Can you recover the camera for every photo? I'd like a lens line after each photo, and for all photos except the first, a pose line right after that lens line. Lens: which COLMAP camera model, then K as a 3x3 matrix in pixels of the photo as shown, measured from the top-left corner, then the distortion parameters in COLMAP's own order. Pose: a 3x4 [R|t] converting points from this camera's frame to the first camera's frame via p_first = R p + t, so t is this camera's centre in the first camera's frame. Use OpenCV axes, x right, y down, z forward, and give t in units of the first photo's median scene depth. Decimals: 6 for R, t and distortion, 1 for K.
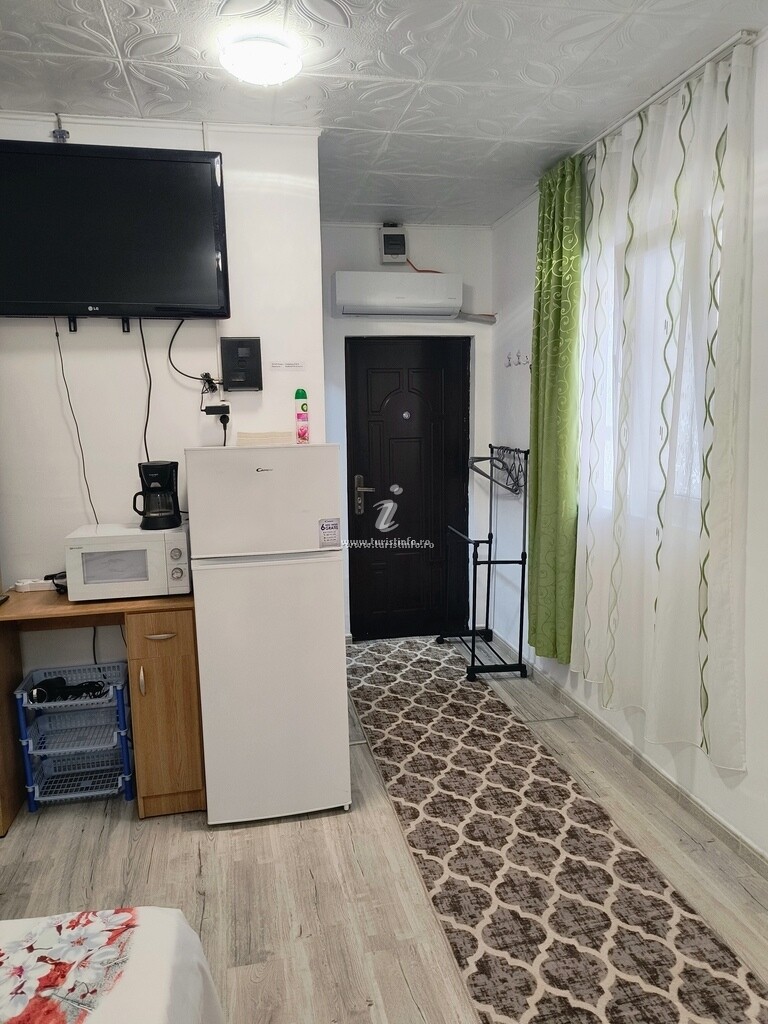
lens RADIAL K [[696.0, 0, 381.0], [0, 696.0, 510.6], [0, 0, 1]] dist [0.044442, -0.041436]
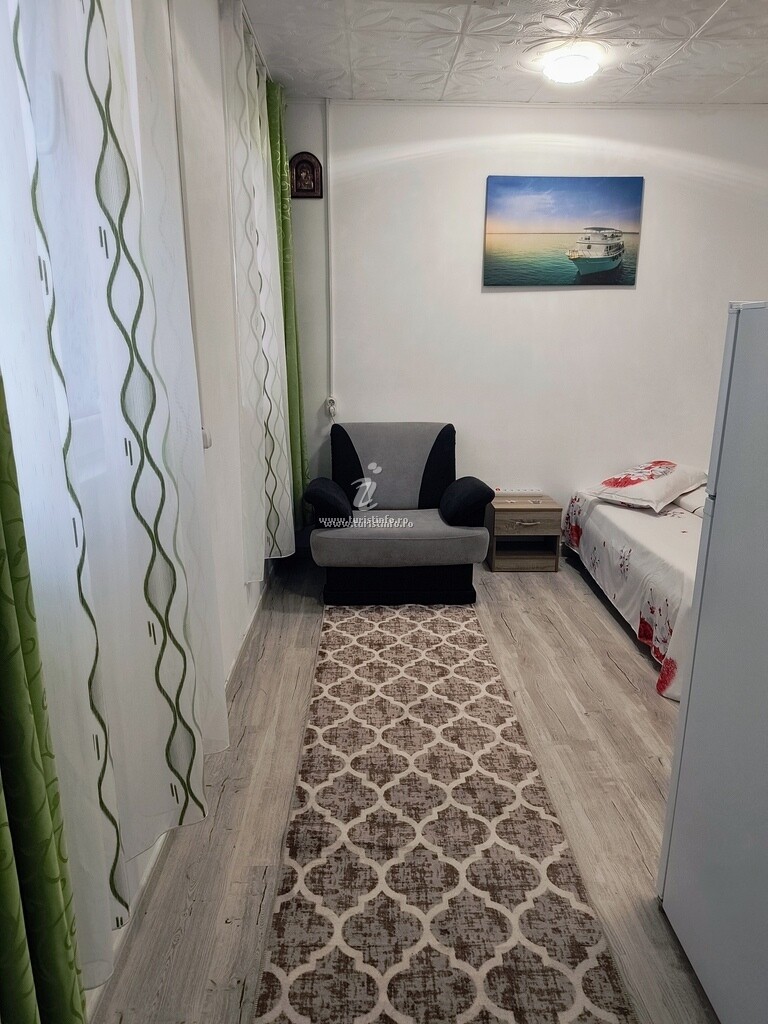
lens RADIAL K [[701.6, 0, 380.5], [0, 701.6, 514.4], [0, 0, 1]] dist [0.007530, 0.002331]
pose [[-0.982143, -0.031319, 0.185509, 0.097577], [0.039657, 0.929427, 0.366870, -0.146571], [-0.183907, 0.367675, -0.911588, 1.526569]]
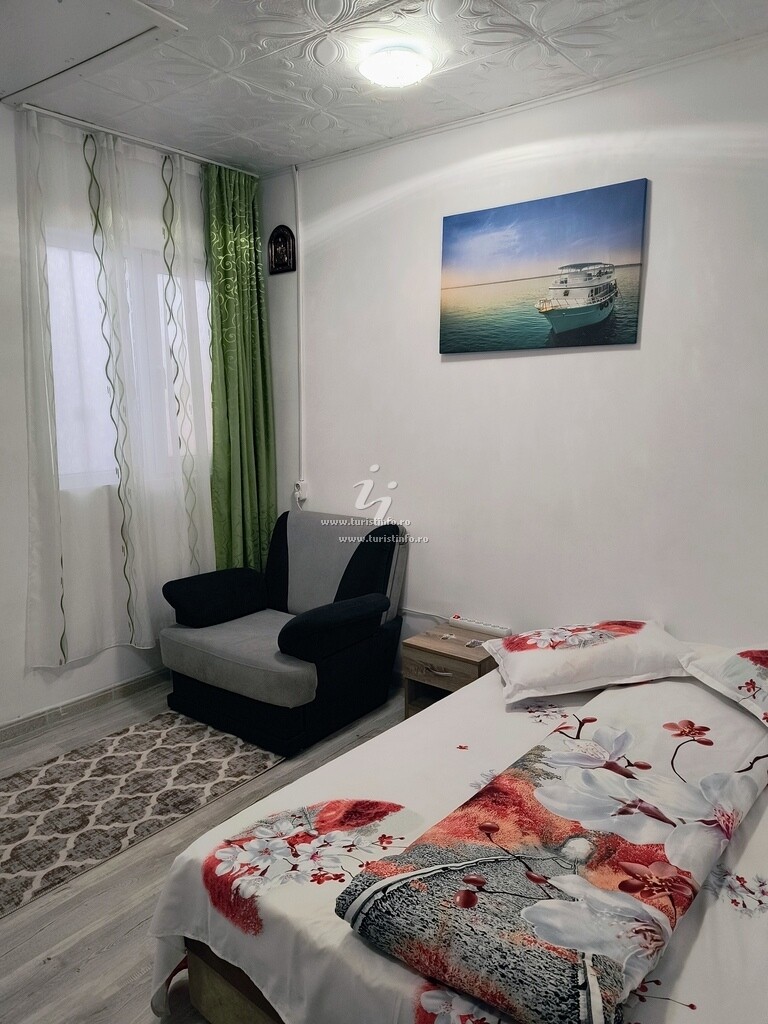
lens RADIAL K [[698.3, 0, 381.6], [0, 698.3, 511.3], [0, 0, 1]] dist [0.043502, -0.044470]
pose [[-0.638809, -0.103049, 0.762433, -0.712364], [0.123929, 0.964266, 0.234163, -0.072934], [-0.759319, 0.244073, -0.603211, 0.748610]]
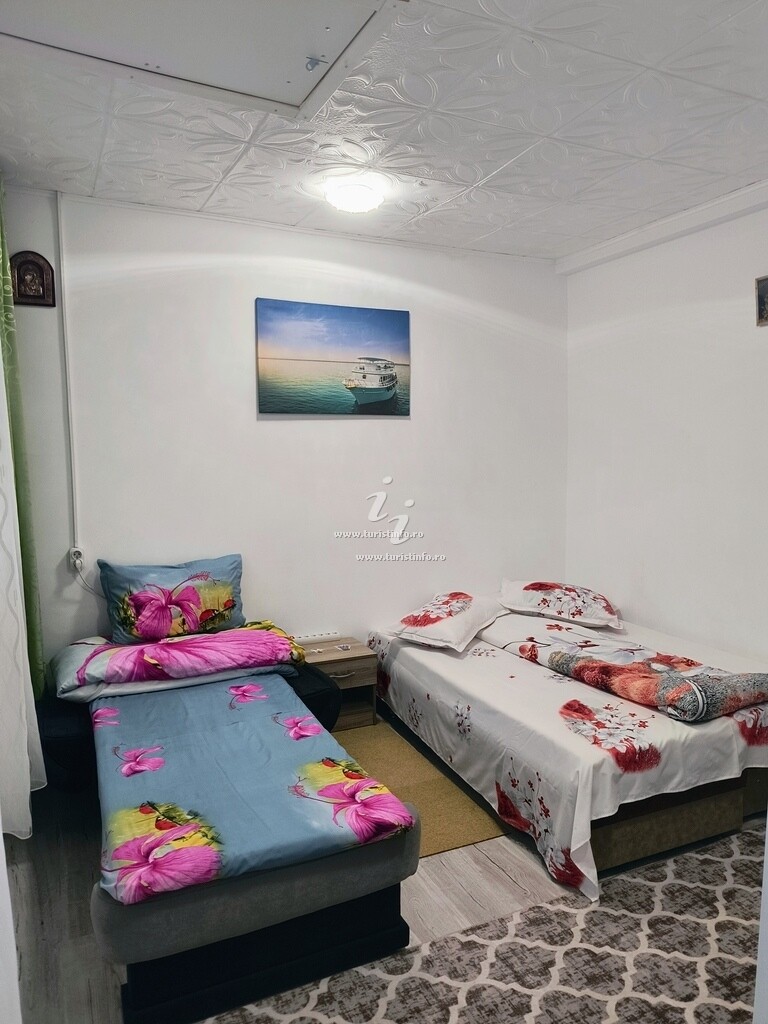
lens RADIAL K [[696.2, 0, 372.0], [0, 696.2, 516.6], [0, 0, 1]] dist [0.064896, -0.080573]
pose [[-0.974235, 0.043767, -0.221247, 0.275081], [-0.011213, 0.970377, 0.241334, -0.176837], [0.225255, 0.237597, -0.944885, 1.281642]]
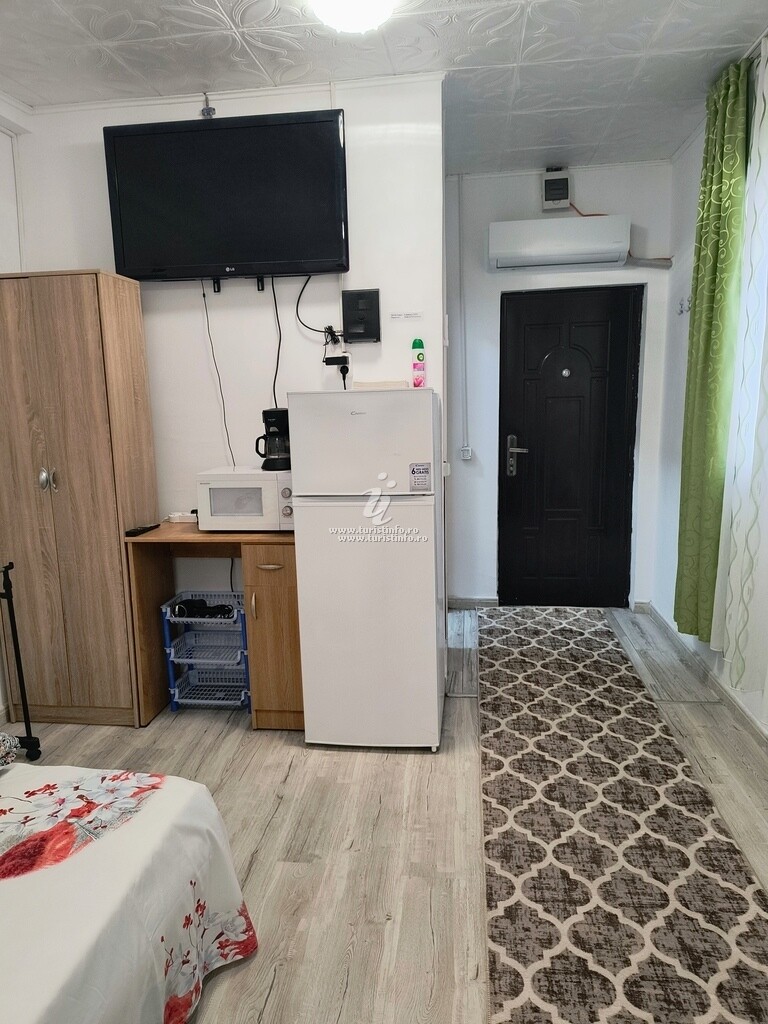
lens RADIAL K [[698.3, 0, 381.6], [0, 698.3, 511.3], [0, 0, 1]] dist [0.043502, -0.044470]
pose [[0.946903, 0.047593, -0.317979, 0.189156], [-0.038154, 0.998629, 0.035849, 0.045295], [0.319249, -0.021813, 0.947420, 0.018385]]
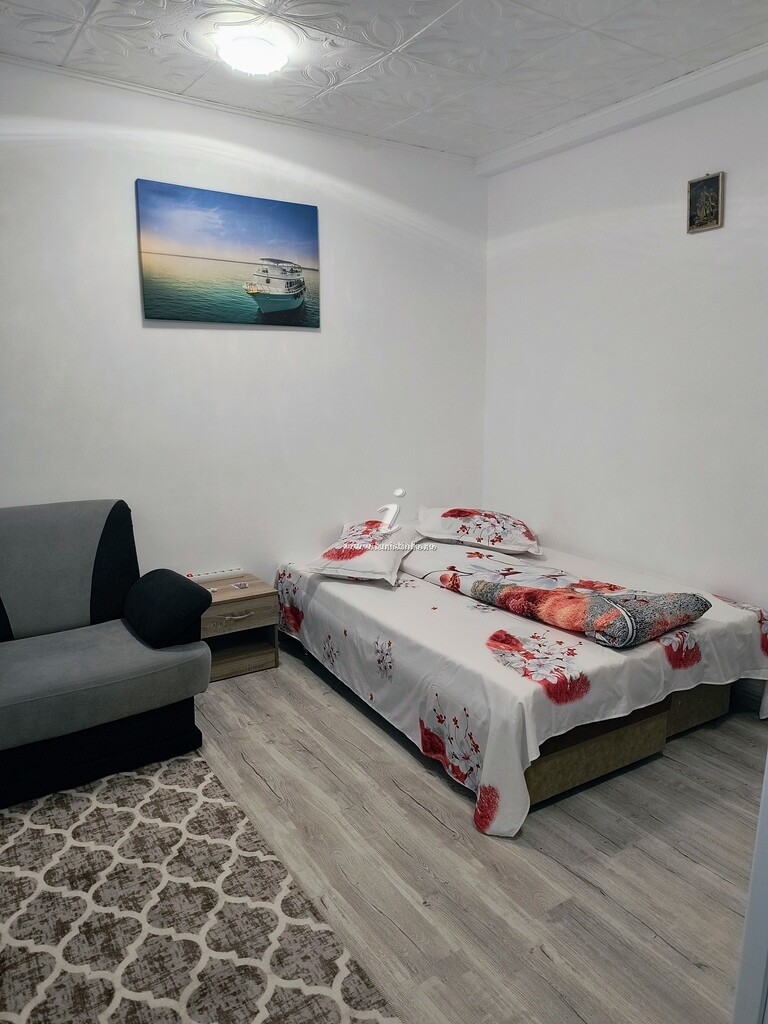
lens RADIAL K [[698.3, 0, 381.6], [0, 698.3, 511.3], [0, 0, 1]] dist [0.043502, -0.044470]
pose [[-0.930115, 0.080817, -0.358267, 0.259058], [-0.042583, 0.945180, 0.323762, -0.134548], [0.364792, 0.316392, -0.875684, 1.177696]]
